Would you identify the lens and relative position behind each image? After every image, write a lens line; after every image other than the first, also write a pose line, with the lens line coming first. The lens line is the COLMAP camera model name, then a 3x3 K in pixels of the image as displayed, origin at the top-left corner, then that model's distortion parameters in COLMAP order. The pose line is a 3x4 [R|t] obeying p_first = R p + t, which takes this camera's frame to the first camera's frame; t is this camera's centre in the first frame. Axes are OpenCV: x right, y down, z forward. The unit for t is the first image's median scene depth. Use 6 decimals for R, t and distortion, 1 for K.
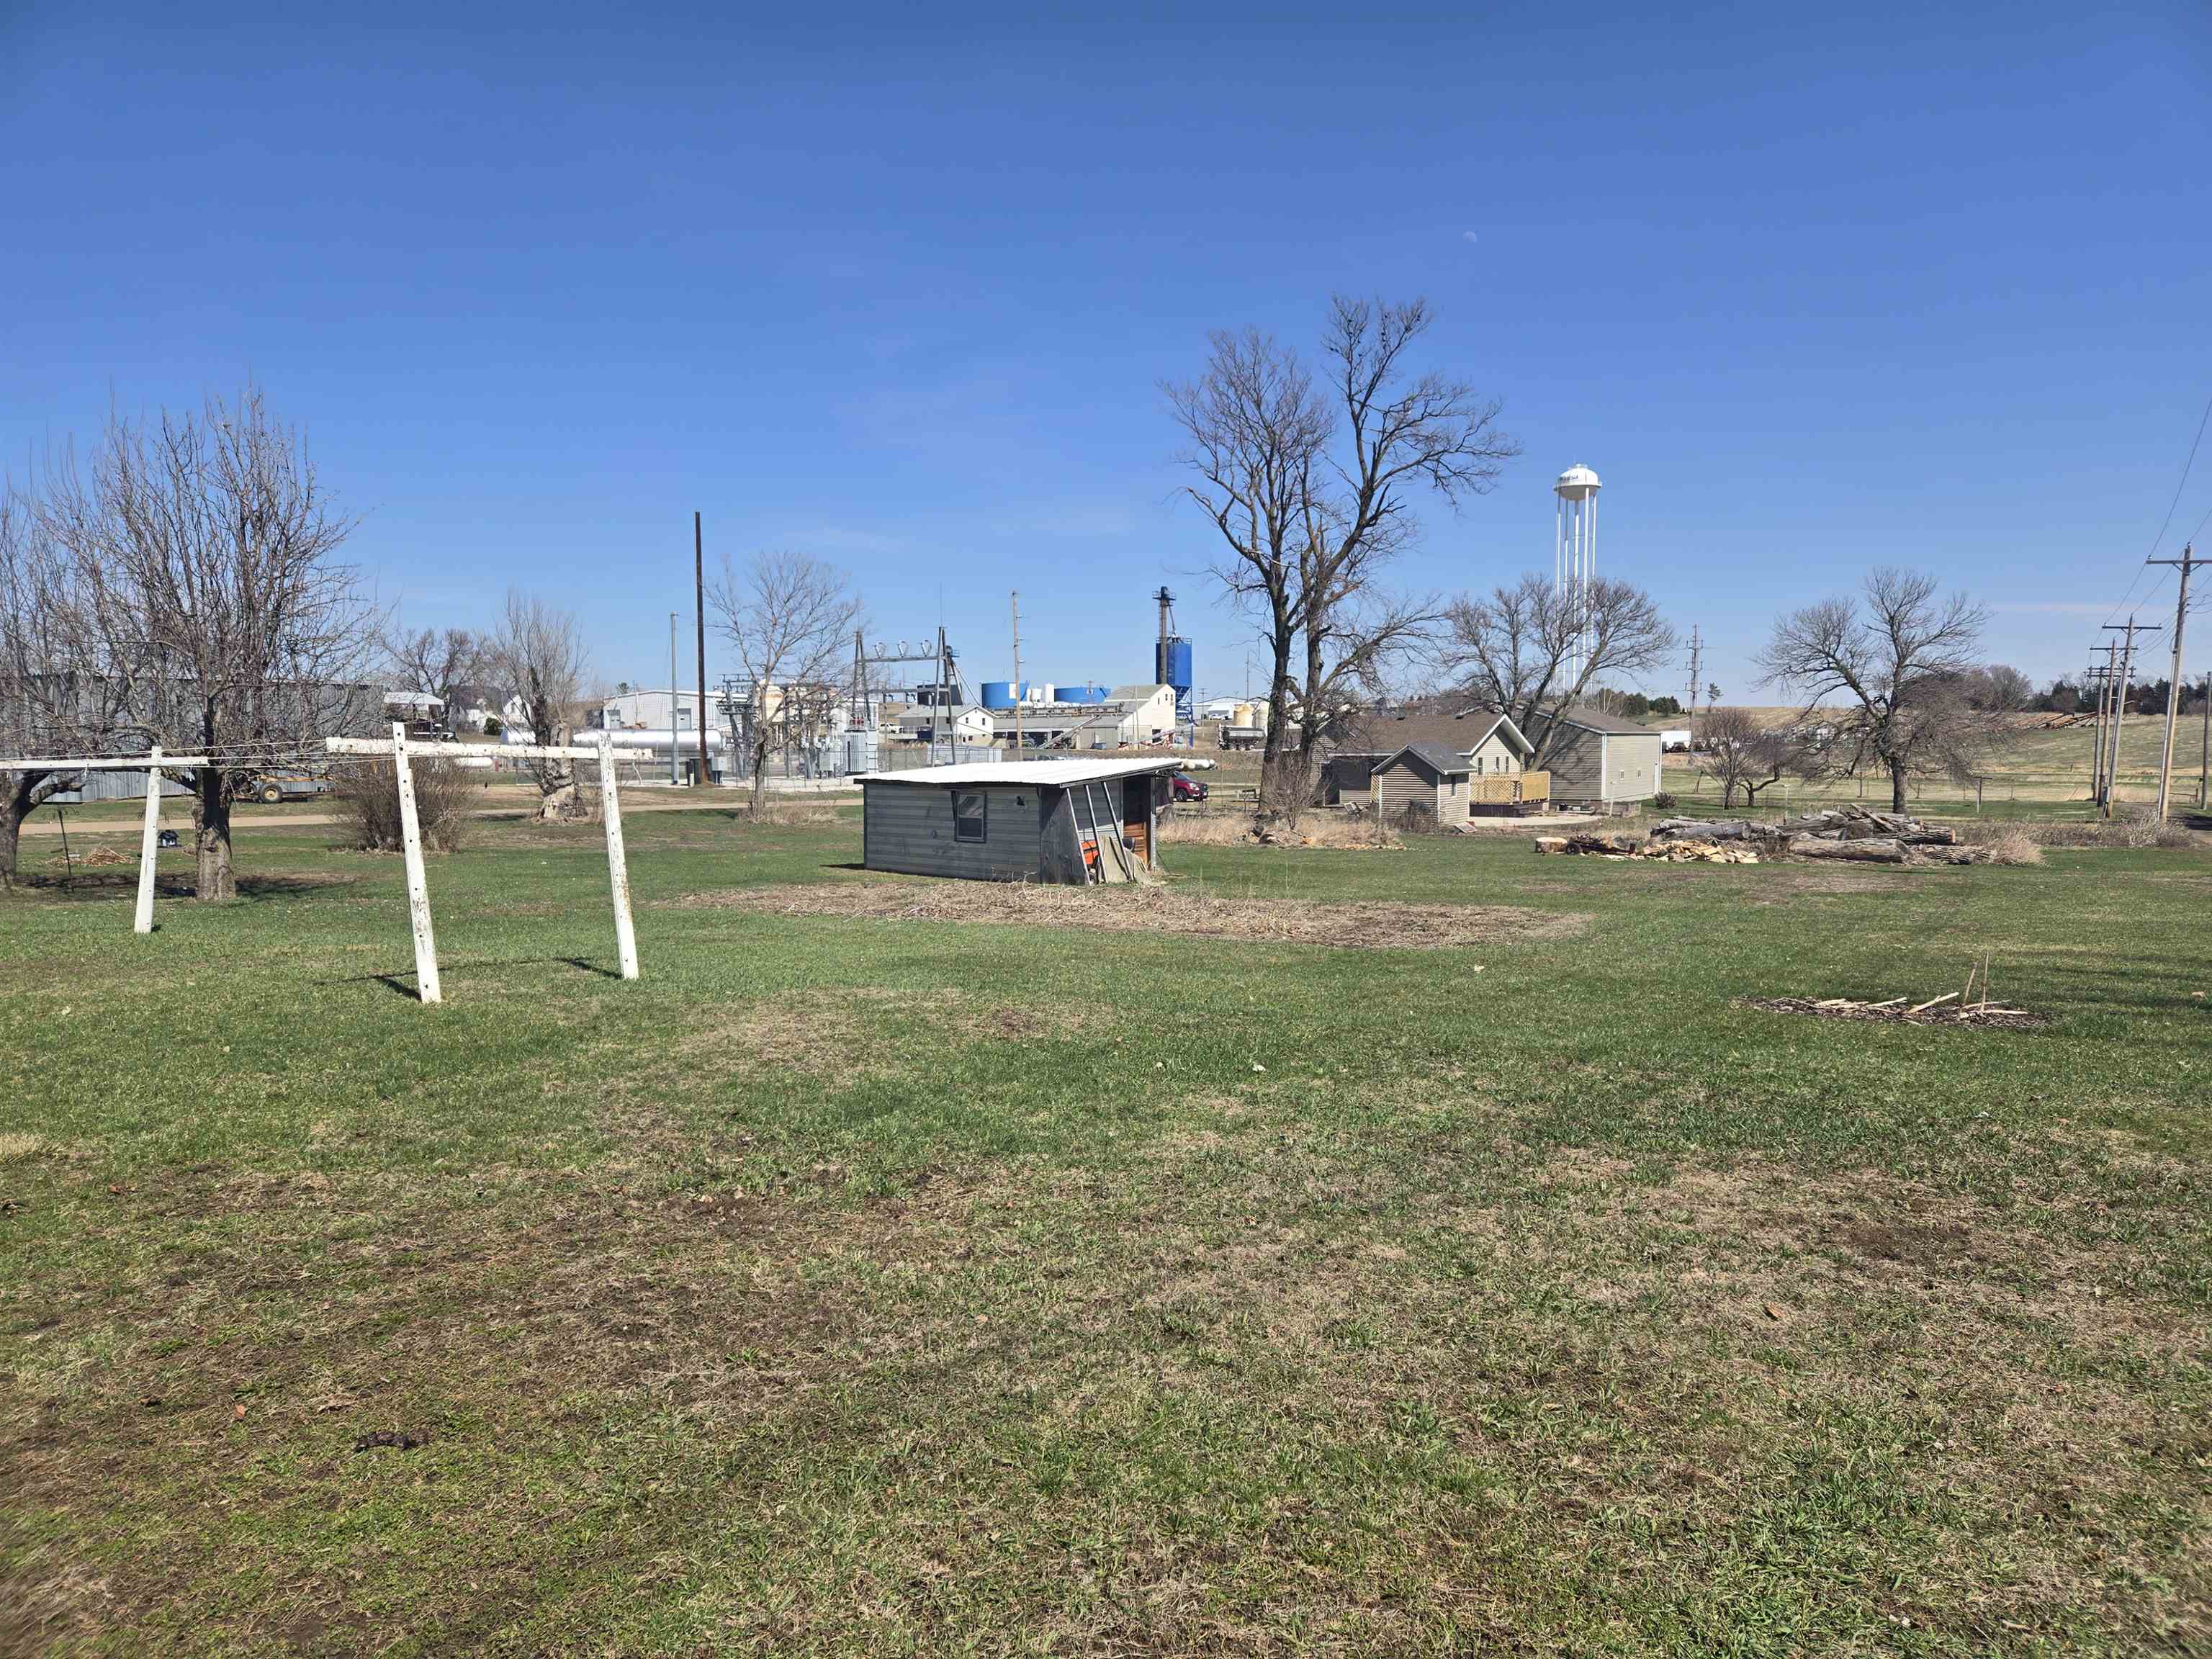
lens RADIAL K [[1471.9, 0, 1117.8], [0, 1471.9, 834.7], [0, 0, 1]] dist [0.081132, -0.065228]
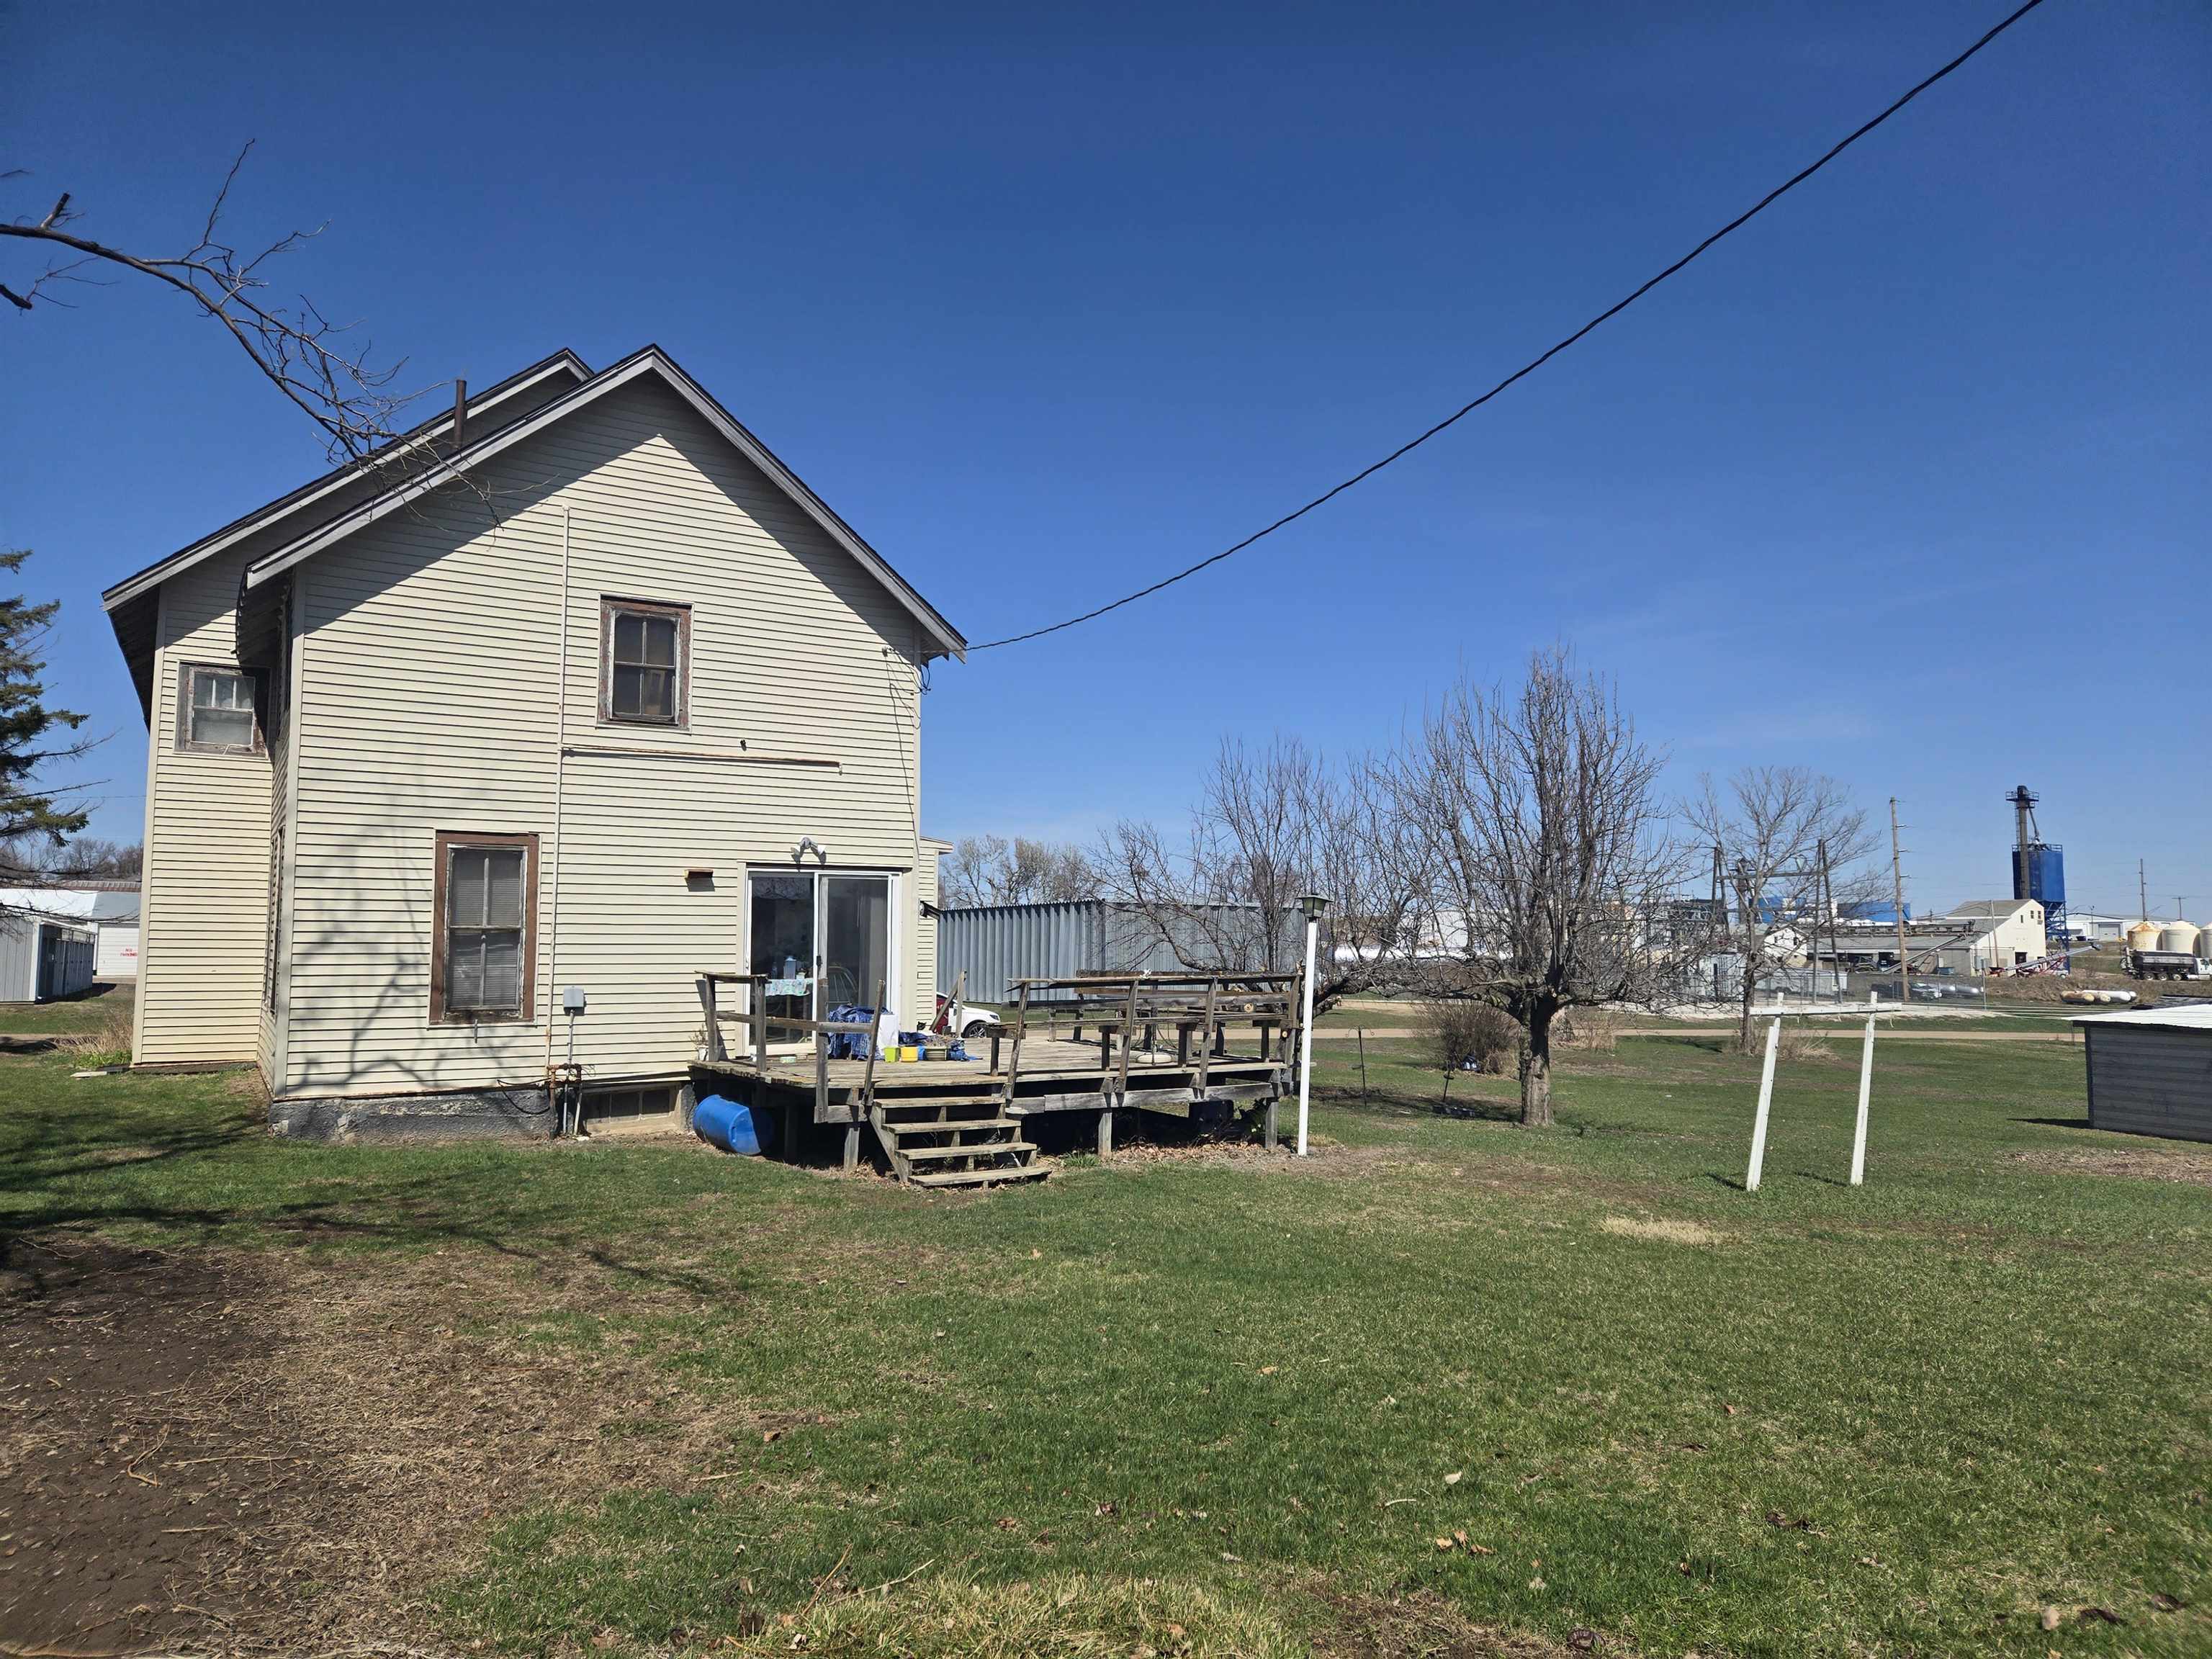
lens RADIAL K [[1471.9, 0, 1103.3], [0, 1471.9, 829.3], [0, 0, 1]] dist [0.081132, -0.065228]
pose [[0.886762, -0.028449, -0.461350, -0.930077], [-0.040554, 0.989467, -0.138964, -0.010822], [0.460444, 0.141938, 0.876268, -0.155539]]
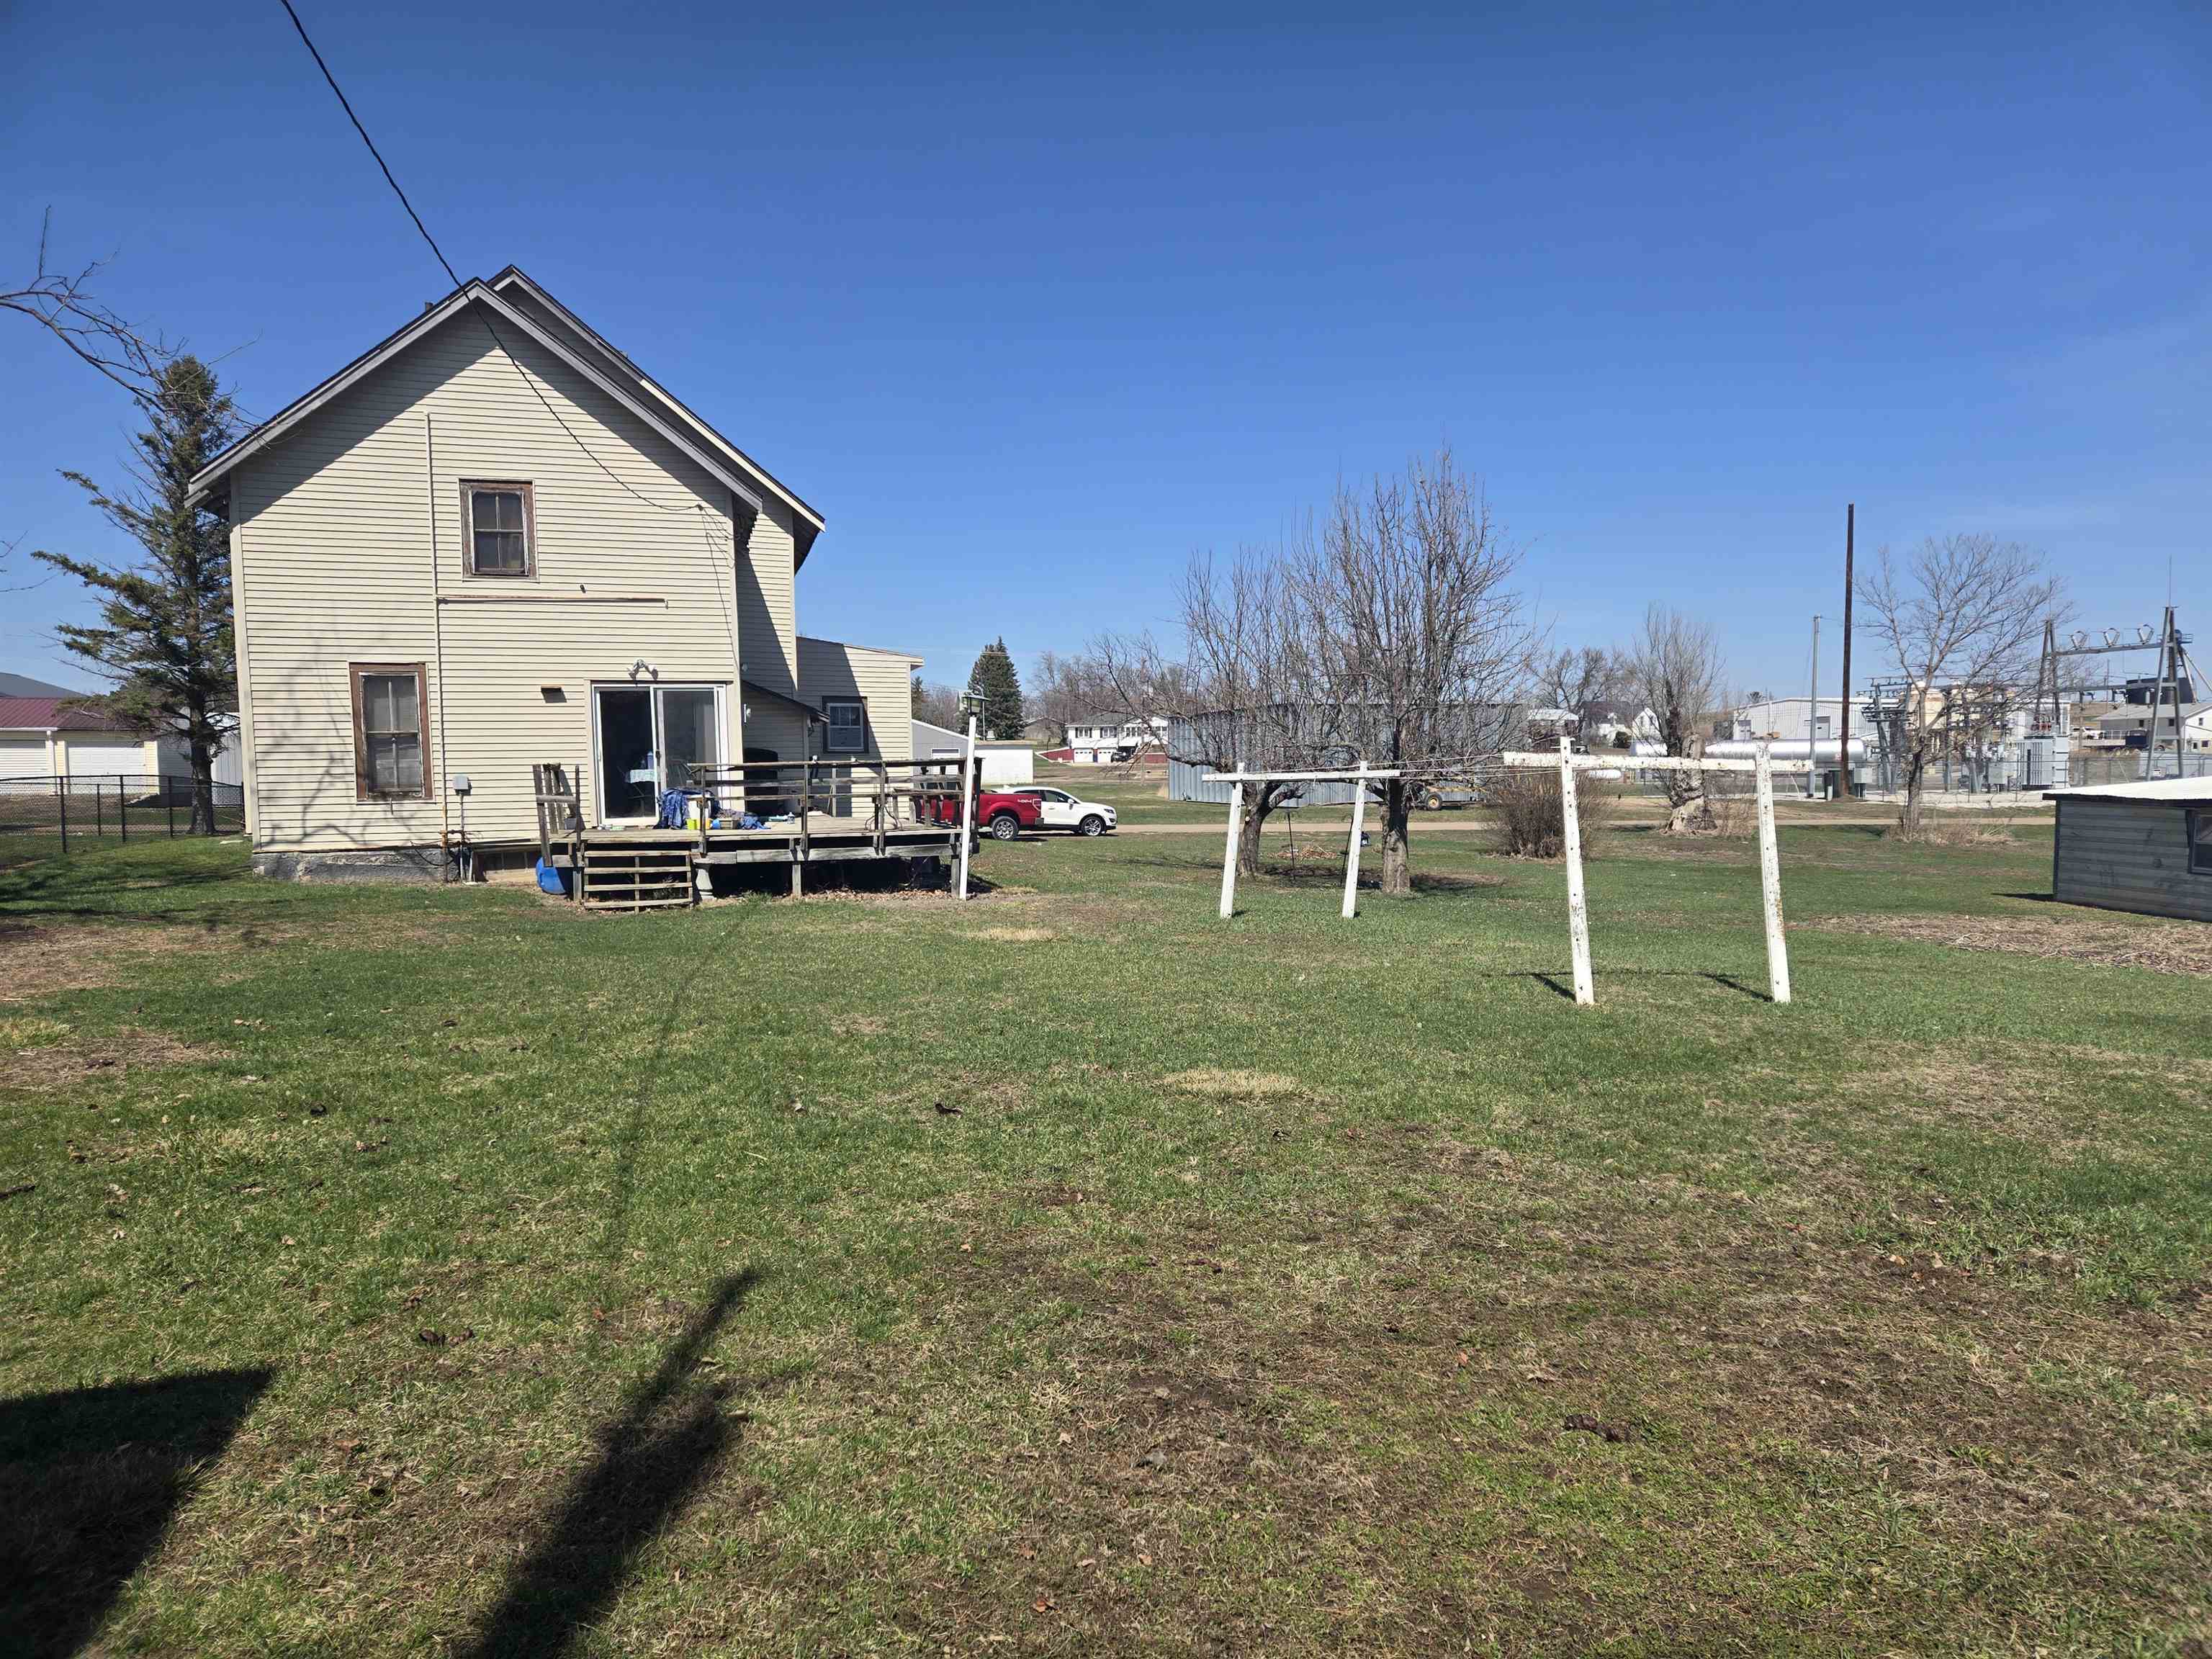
lens RADIAL K [[1471.9, 0, 1108.8], [0, 1471.9, 832.5], [0, 0, 1]] dist [0.081132, -0.065228]
pose [[0.747334, 0.029056, -0.663813, -0.019884], [-0.035417, 0.999365, 0.003871, 0.000008], [0.663504, 0.020617, 0.747889, -0.001058]]
